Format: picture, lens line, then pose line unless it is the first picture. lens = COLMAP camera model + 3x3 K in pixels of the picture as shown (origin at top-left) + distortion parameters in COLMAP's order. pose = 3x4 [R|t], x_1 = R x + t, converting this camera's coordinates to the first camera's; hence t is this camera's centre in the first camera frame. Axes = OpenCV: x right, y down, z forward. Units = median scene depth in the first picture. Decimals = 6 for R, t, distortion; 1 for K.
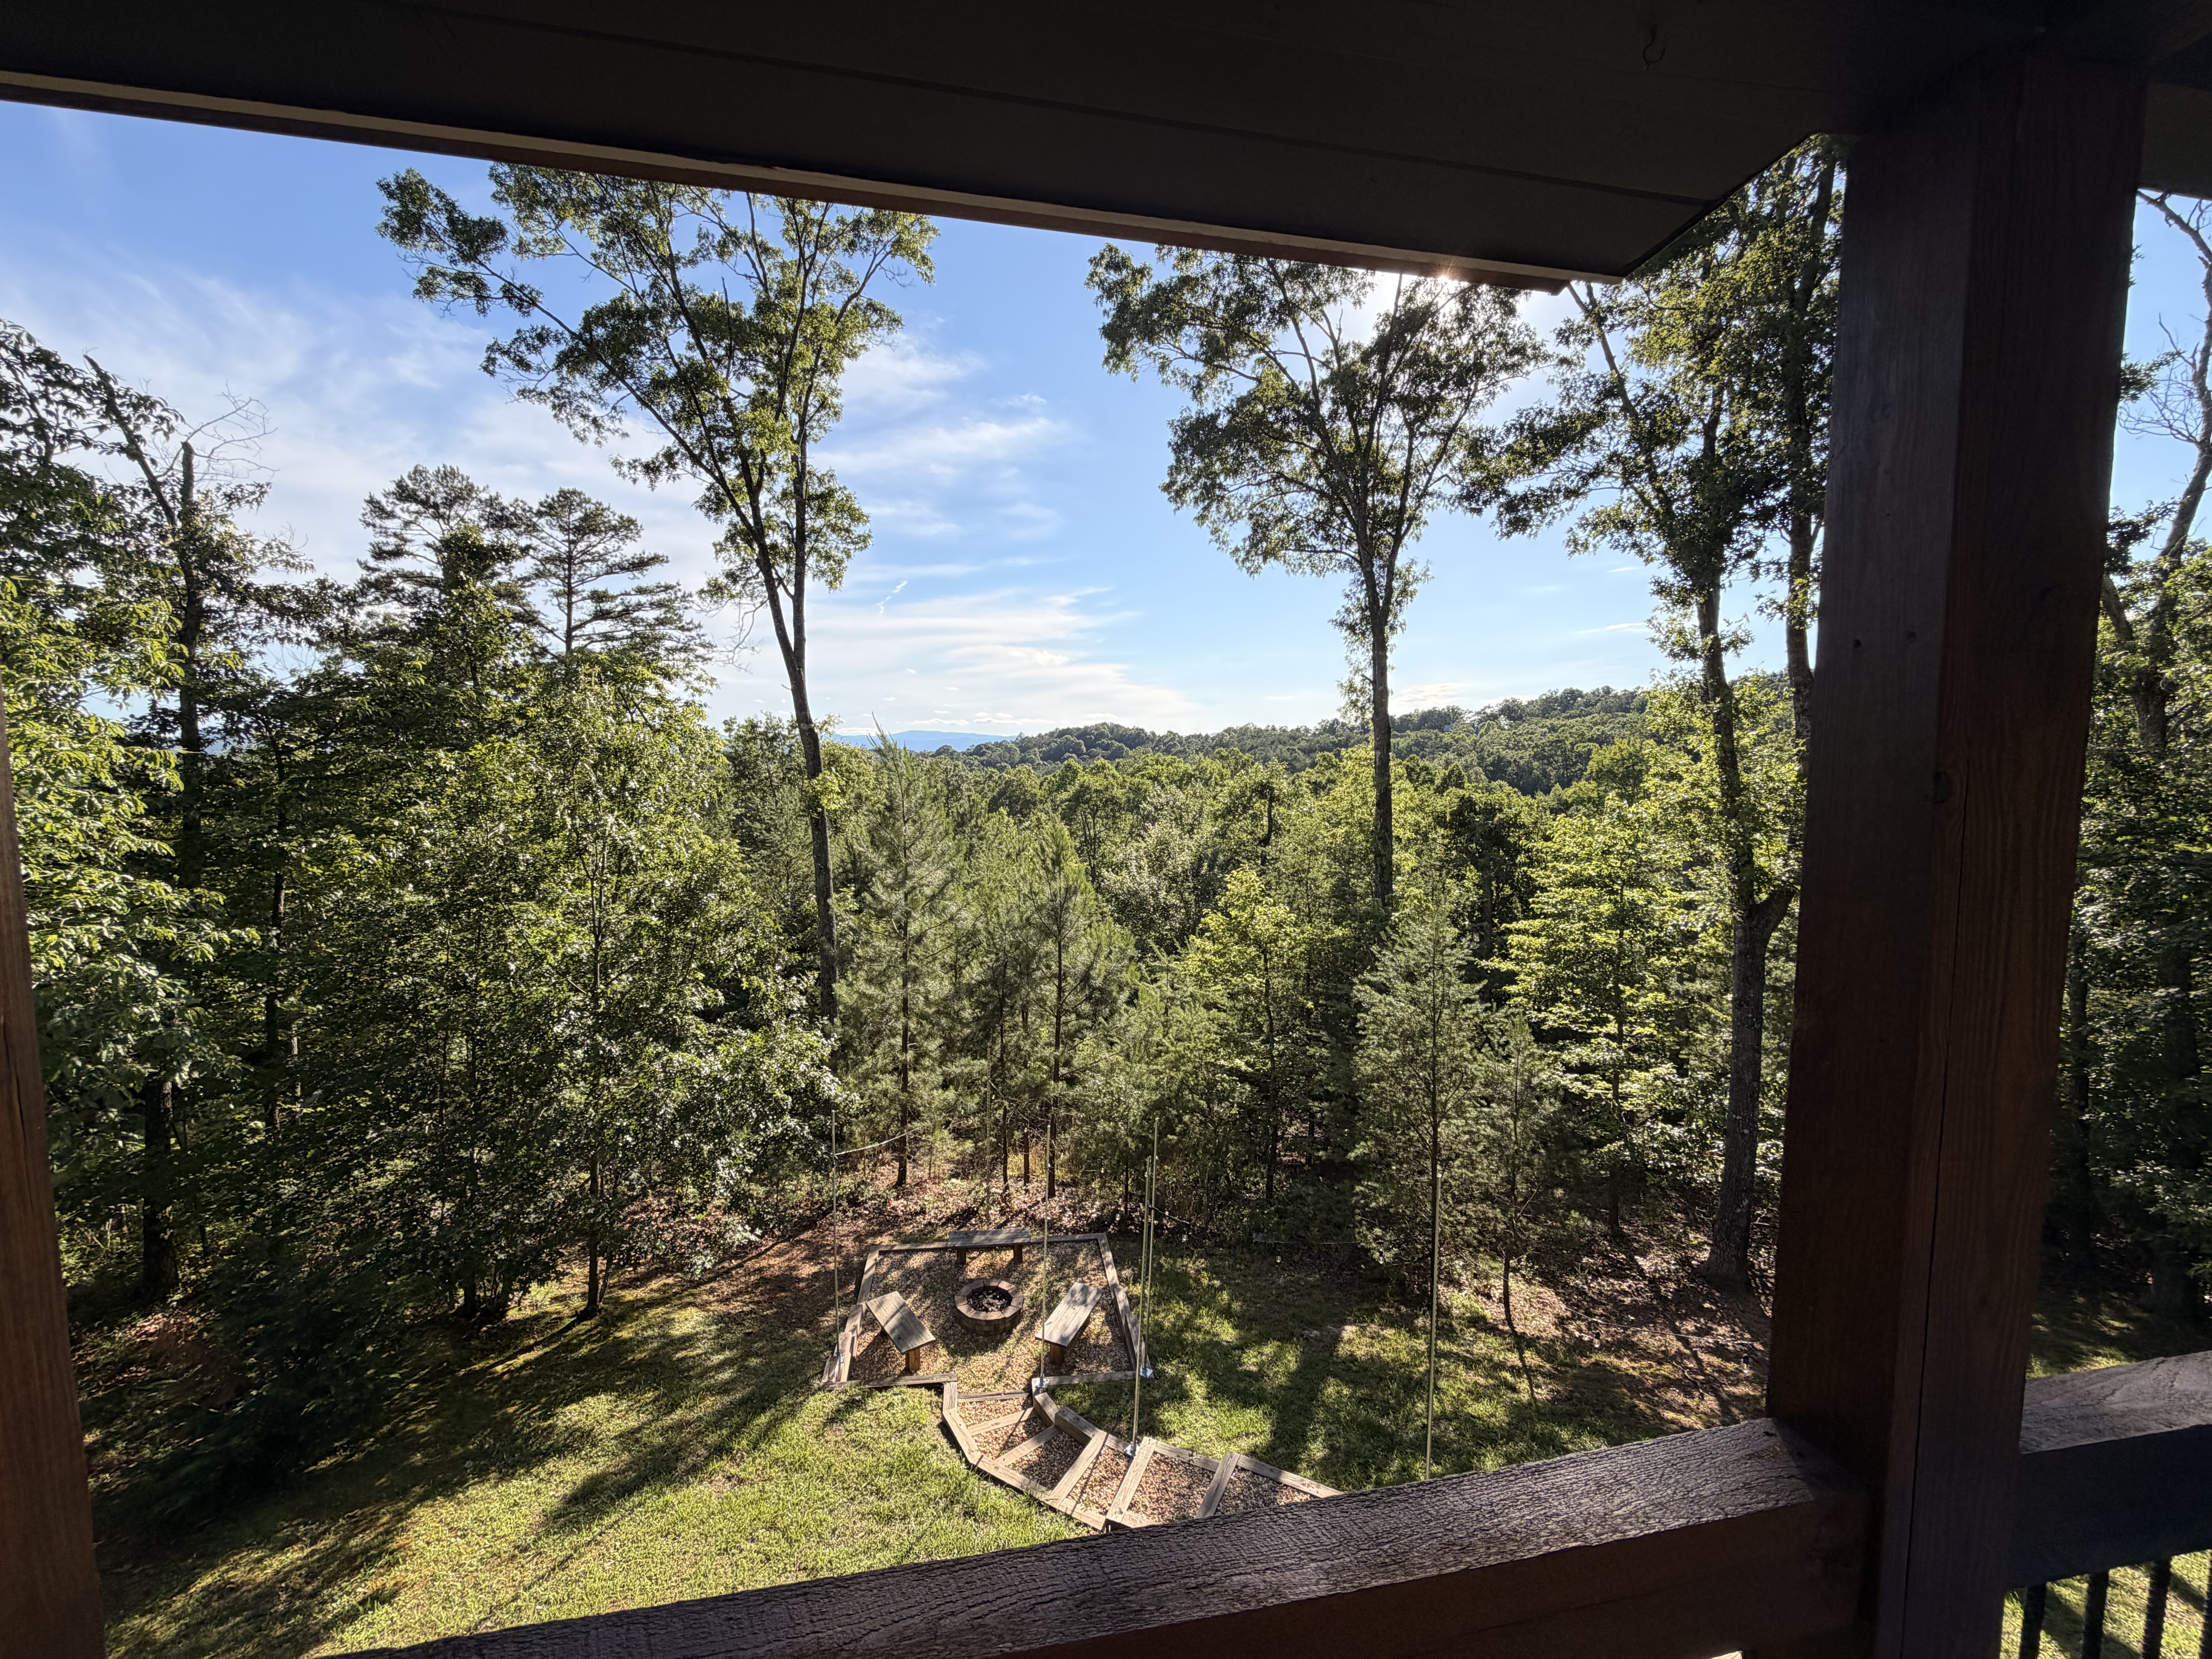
lens RADIAL K [[884.4, 0, 1101.2], [0, 884.4, 833.4], [0, 0, 1]] dist [-0.000343, 0.000251]
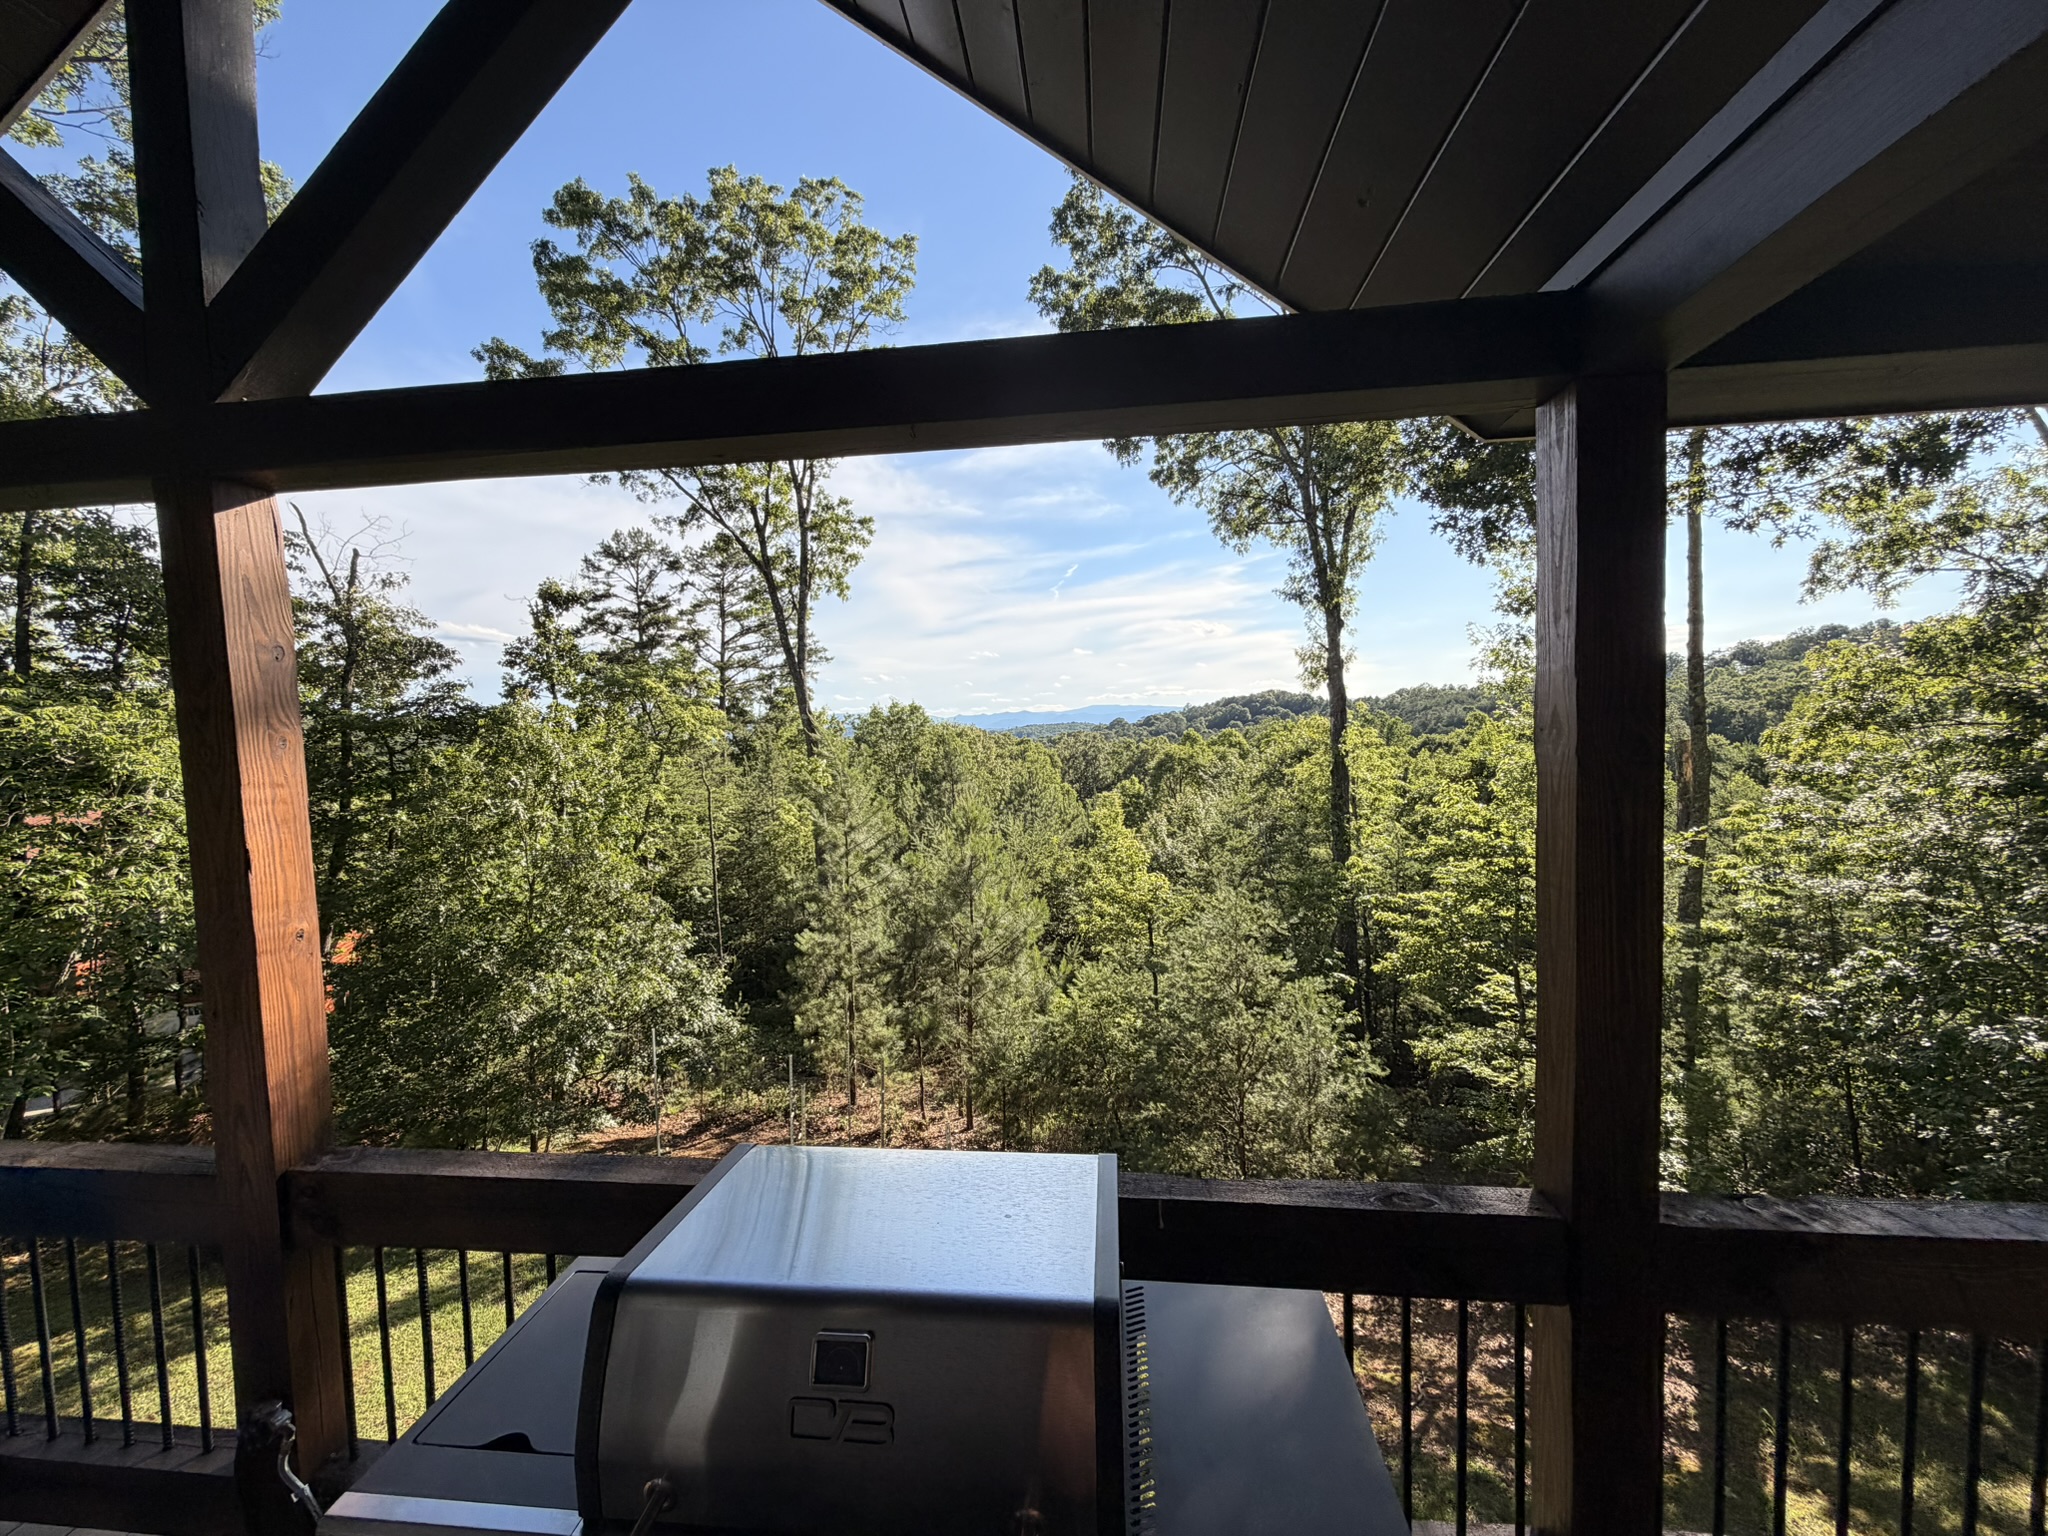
lens RADIAL K [[824.2, 0, 1020.1], [0, 824.2, 776.7], [0, 0, 1]] dist [-0.013257, 0.000041]
pose [[0.953544, -0.018028, -0.300714, 0.169010], [0.010063, 0.999557, -0.028014, -0.002621], [0.301085, 0.023687, 0.953303, 0.011901]]
